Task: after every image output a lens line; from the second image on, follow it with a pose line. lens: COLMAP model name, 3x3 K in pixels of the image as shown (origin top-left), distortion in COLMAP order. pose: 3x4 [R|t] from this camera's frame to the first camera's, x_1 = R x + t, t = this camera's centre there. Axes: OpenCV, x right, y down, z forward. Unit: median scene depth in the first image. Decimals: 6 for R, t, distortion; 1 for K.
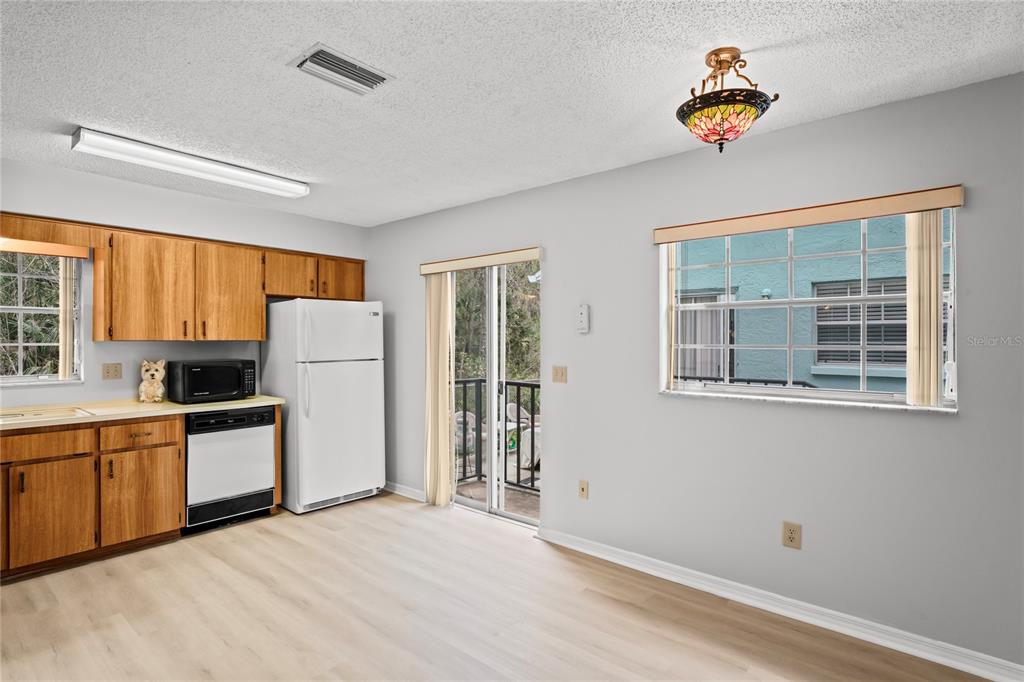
lens RADIAL K [[524.0, 0, 509.5], [0, 524.0, 341.1], [0, 0, 1]] dist [0.002119, 0.000077]
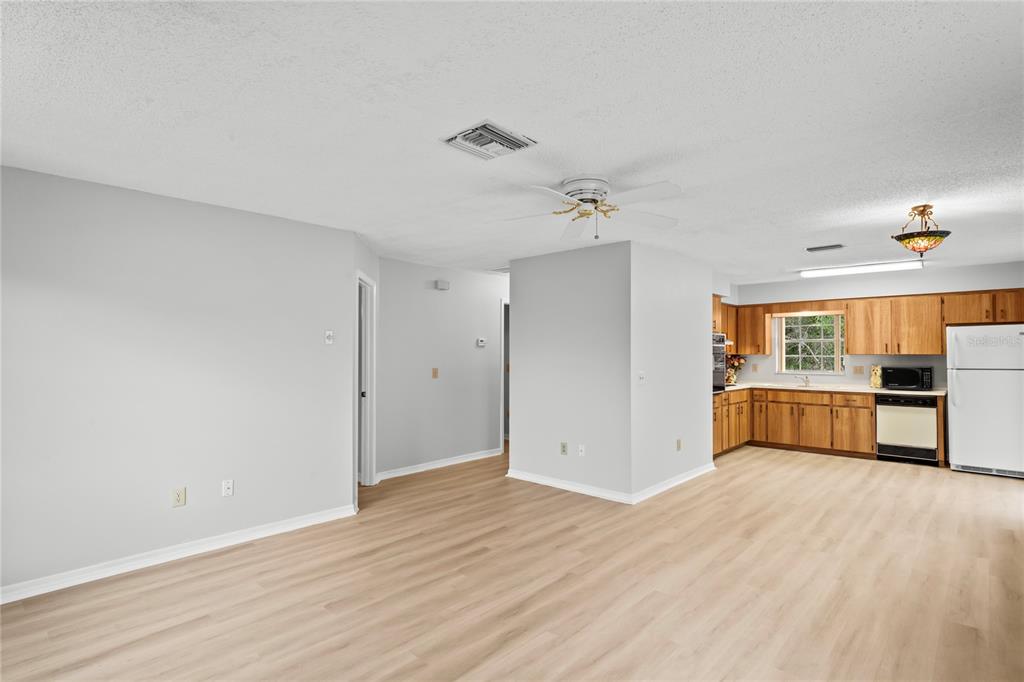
lens RADIAL K [[524.0, 0, 510.1], [0, 524.0, 343.7], [0, 0, 1]] dist [0.002119, 0.000077]
pose [[-0.018062, -0.016539, -0.999700, 1.237957], [0.000979, 0.999862, -0.016559, -0.009244], [0.999836, -0.001278, -0.018044, -0.263909]]
